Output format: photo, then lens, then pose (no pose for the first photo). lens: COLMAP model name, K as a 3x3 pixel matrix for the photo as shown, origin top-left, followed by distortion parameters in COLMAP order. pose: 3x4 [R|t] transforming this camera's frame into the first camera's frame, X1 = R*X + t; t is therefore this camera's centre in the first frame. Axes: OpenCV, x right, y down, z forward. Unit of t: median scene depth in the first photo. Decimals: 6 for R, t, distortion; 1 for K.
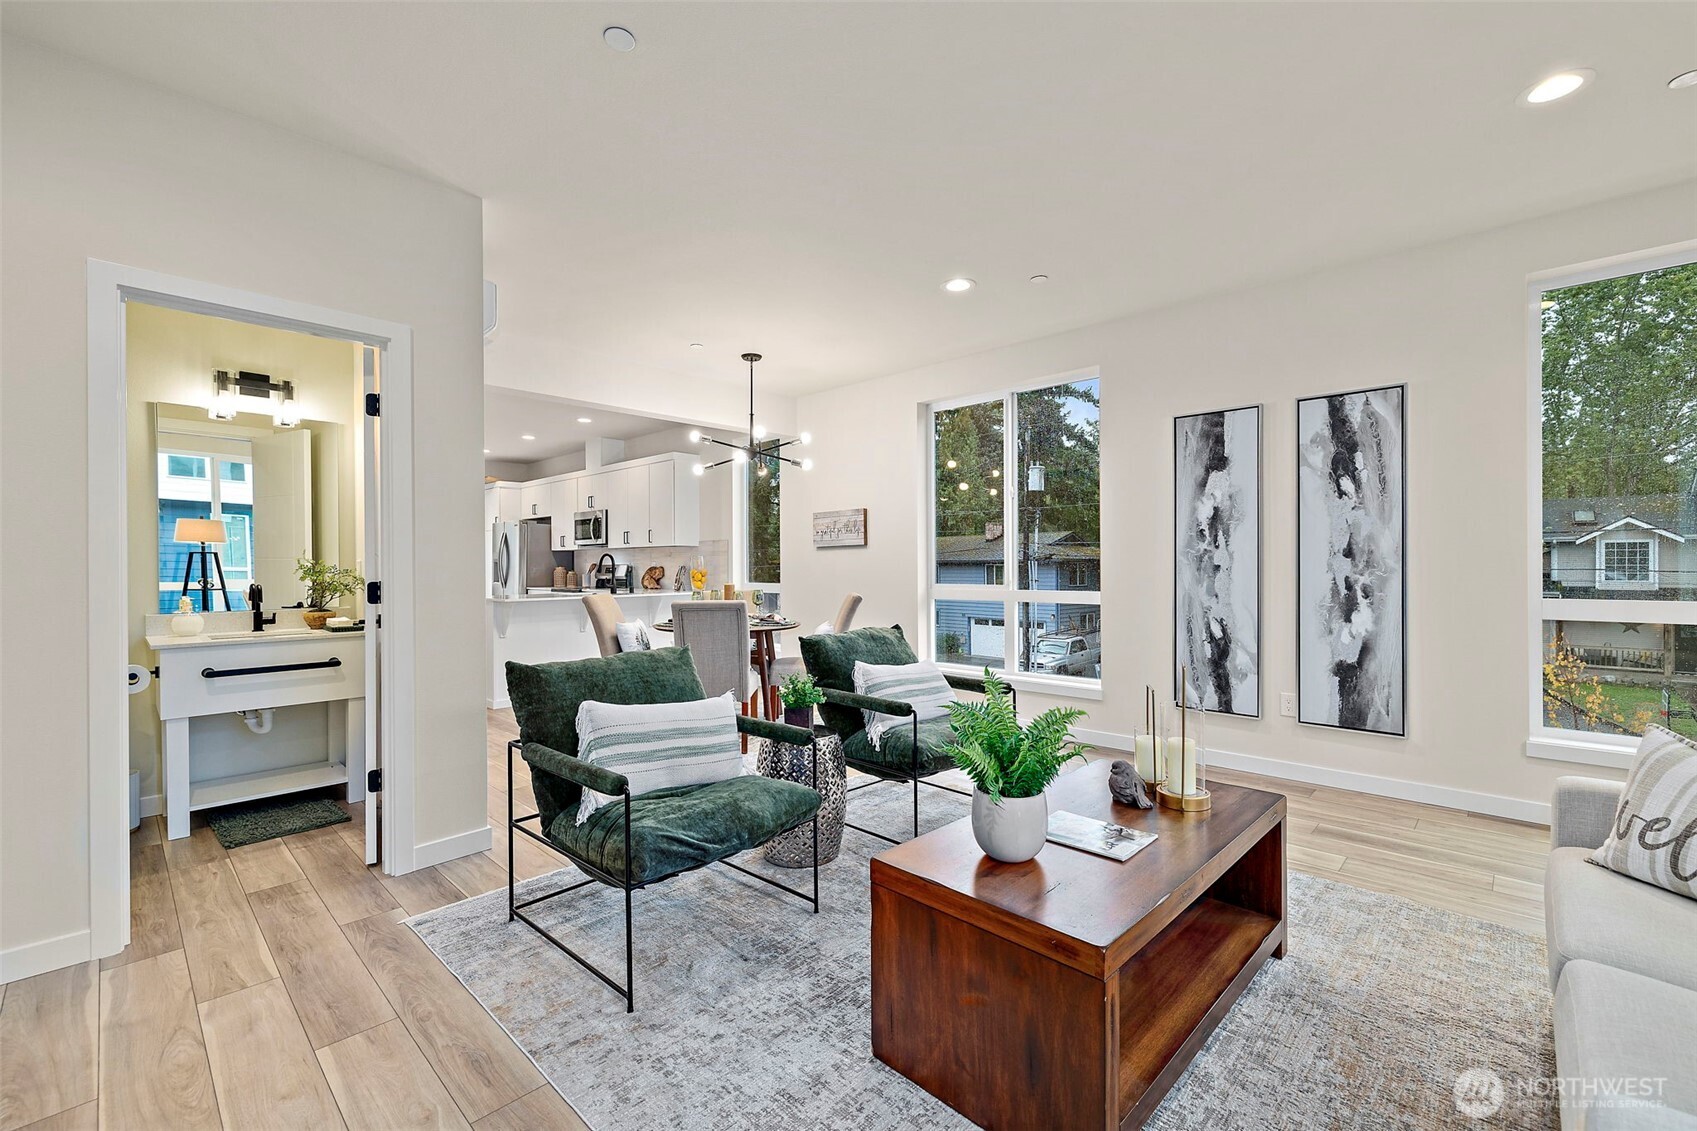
lens RADIAL K [[713.4, 0, 852.1], [0, 713.4, 571.0], [0, 0, 1]] dist [-0.002696, 0.000849]
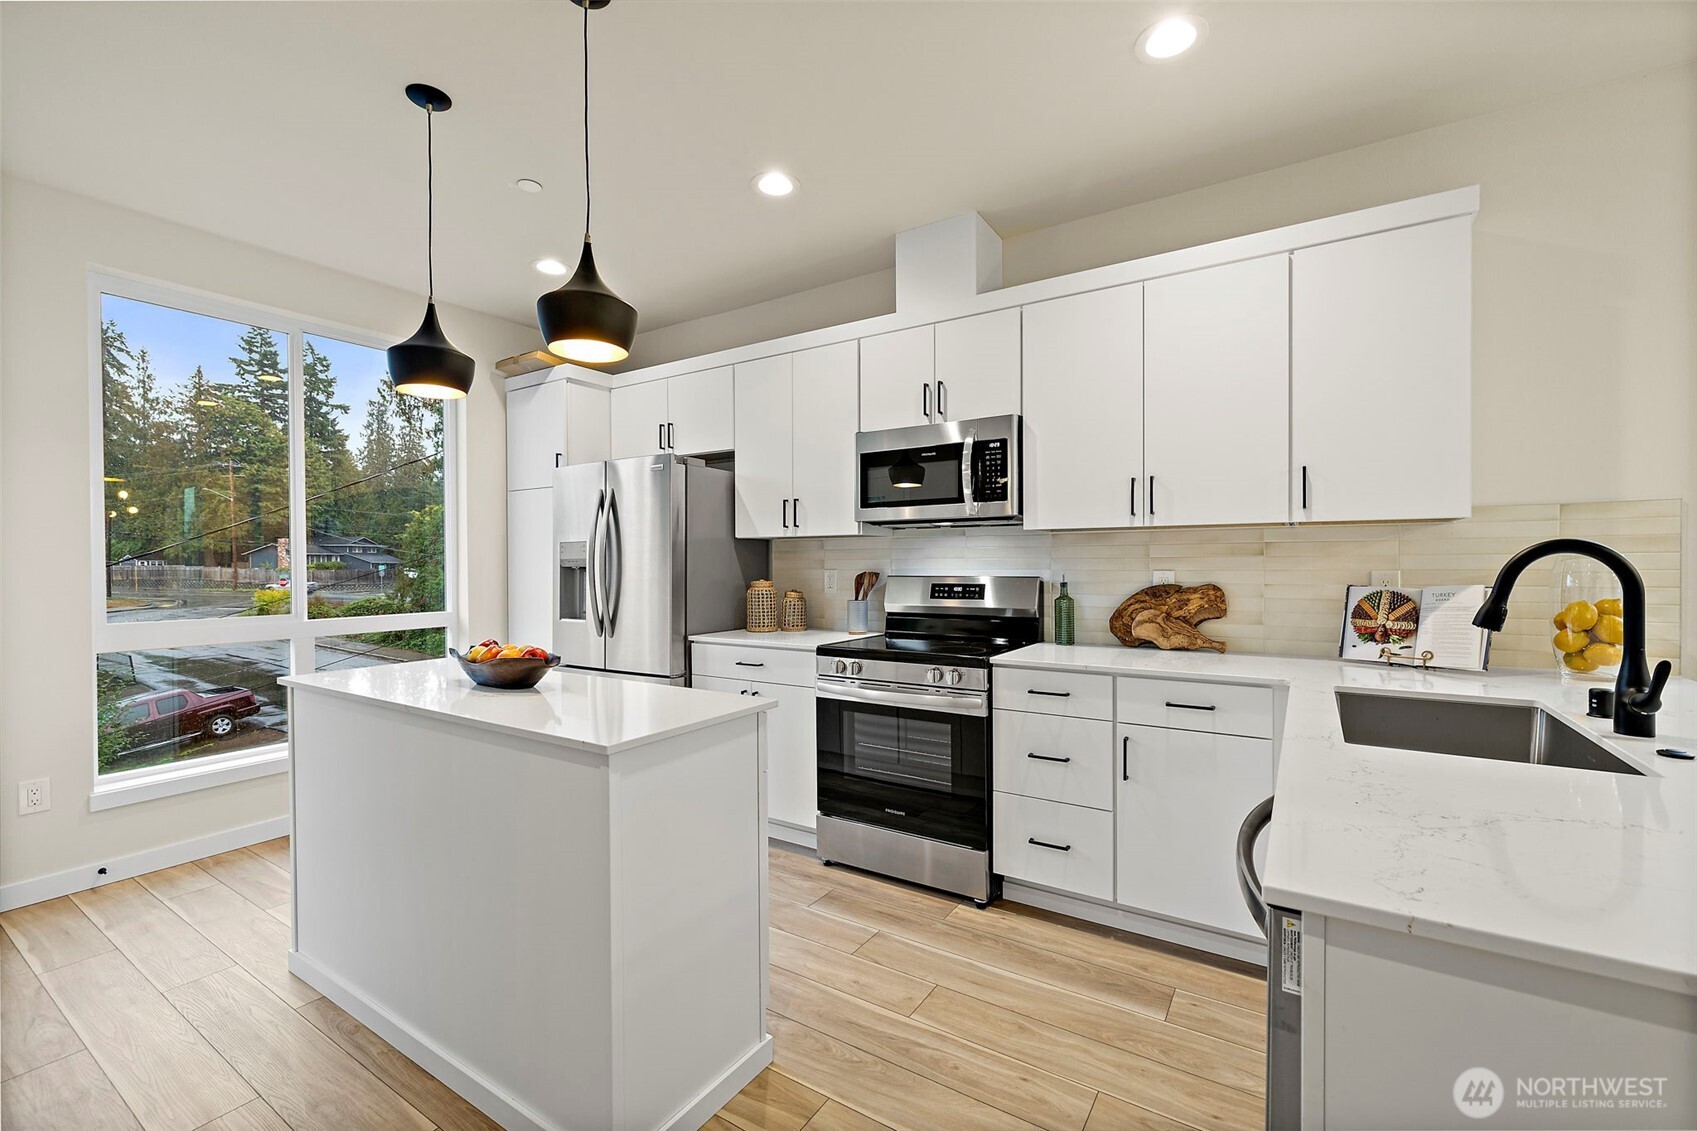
lens RADIAL K [[713.4, 0, 859.5], [0, 713.4, 566.8], [0, 0, 1]] dist [-0.002696, 0.000849]
pose [[0.982070, -0.000451, 0.188515, -0.477025], [0.001056, 0.999995, -0.003106, -0.013261], [-0.188513, 0.003249, 0.982065, 0.672585]]
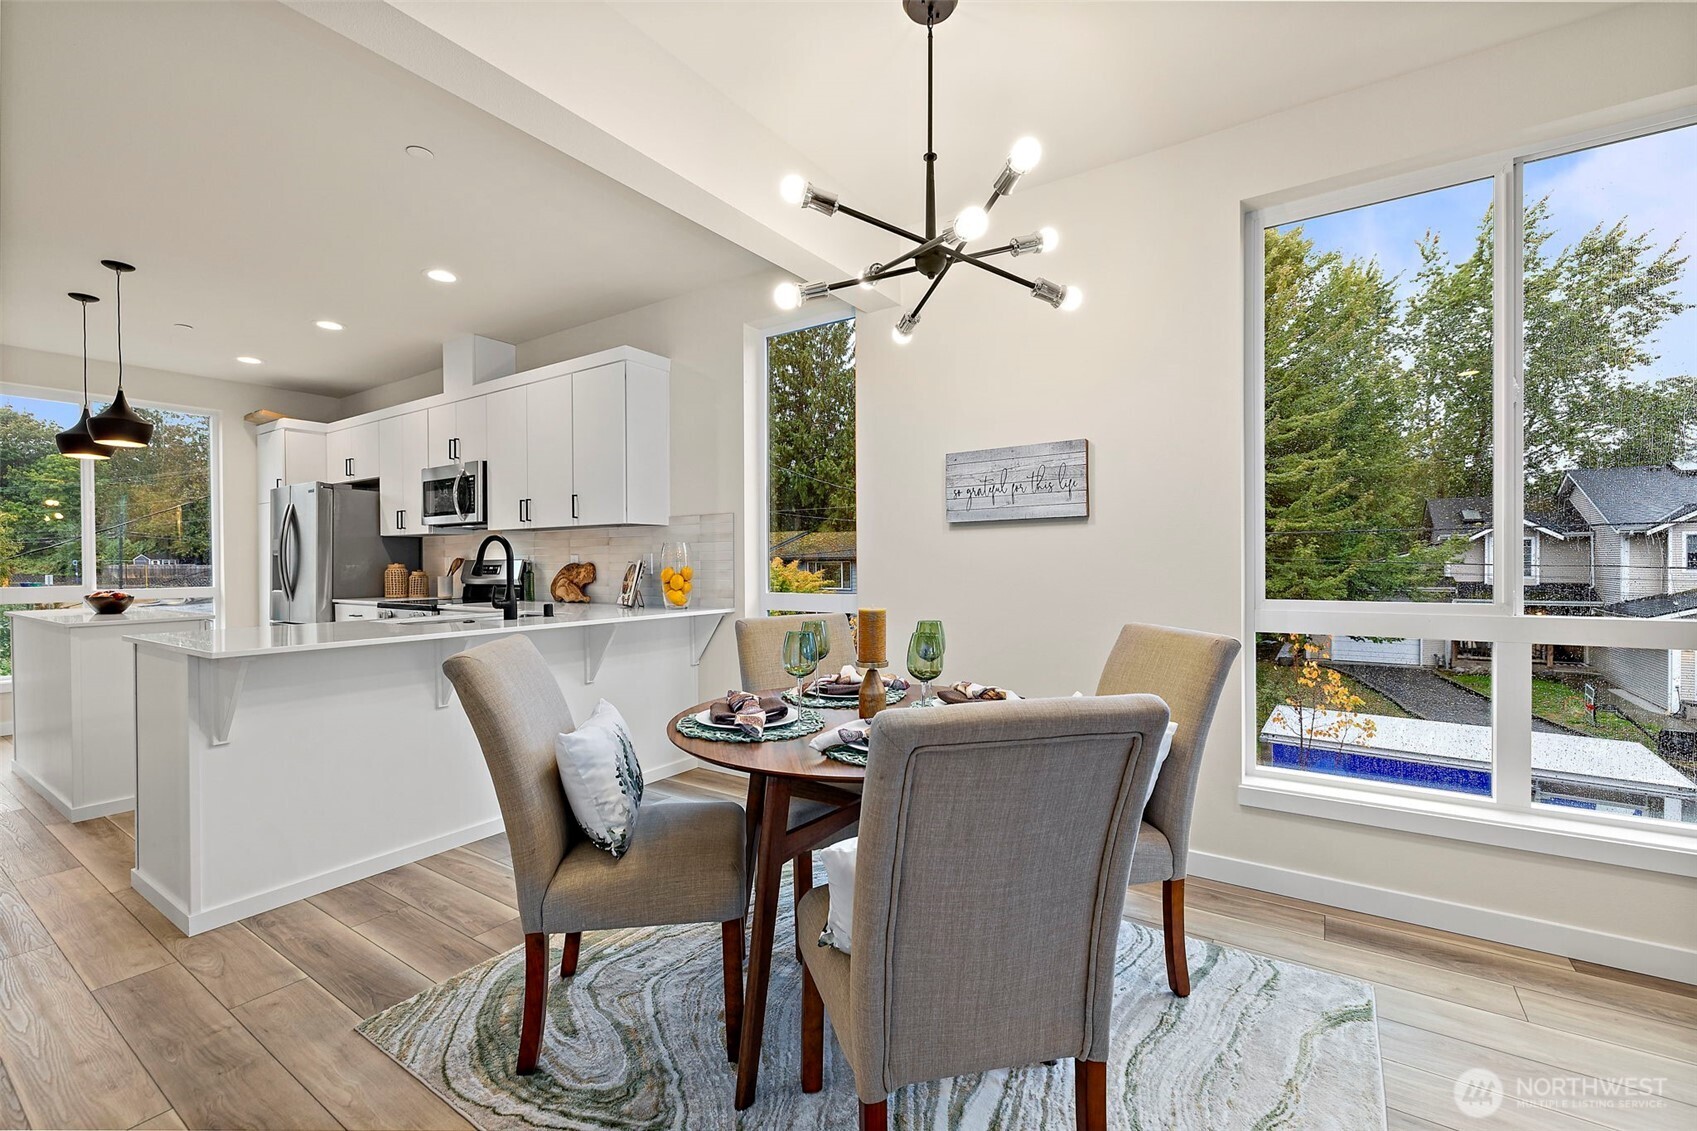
lens RADIAL K [[713.4, 0, 855.2], [0, 713.4, 567.6], [0, 0, 1]] dist [-0.002696, 0.000849]
pose [[0.985359, -0.002200, 0.170481, -0.151364], [0.002296, 0.999997, -0.000364, -0.001762], [-0.170479, 0.000750, 0.985361, 0.394051]]
